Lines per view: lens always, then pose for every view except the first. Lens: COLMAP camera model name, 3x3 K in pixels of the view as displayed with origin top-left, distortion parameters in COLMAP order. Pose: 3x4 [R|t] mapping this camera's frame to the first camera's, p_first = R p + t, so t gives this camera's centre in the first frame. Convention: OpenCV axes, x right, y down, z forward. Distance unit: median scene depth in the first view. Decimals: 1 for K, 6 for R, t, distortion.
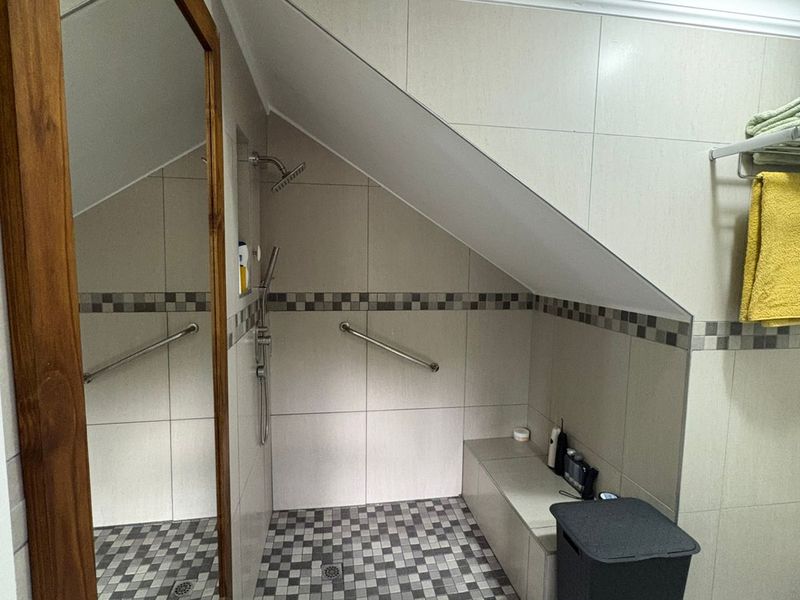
lens RADIAL K [[428.1, 0, 400.5], [0, 428.1, 301.0], [0, 0, 1]] dist [-0.000365, -0.000915]
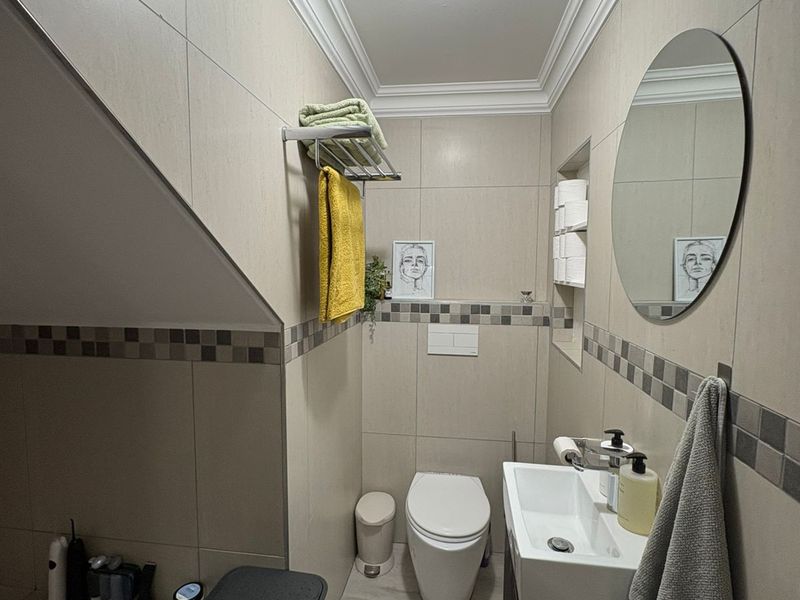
lens RADIAL K [[428.1, 0, 399.6], [0, 428.1, 299.4], [0, 0, 1]] dist [-0.000365, -0.000915]
pose [[0.302288, -0.090209, 0.948939, -0.039678], [0.096174, 0.993318, 0.063791, -0.038115], [-0.948353, 0.071980, 0.308944, 0.449074]]
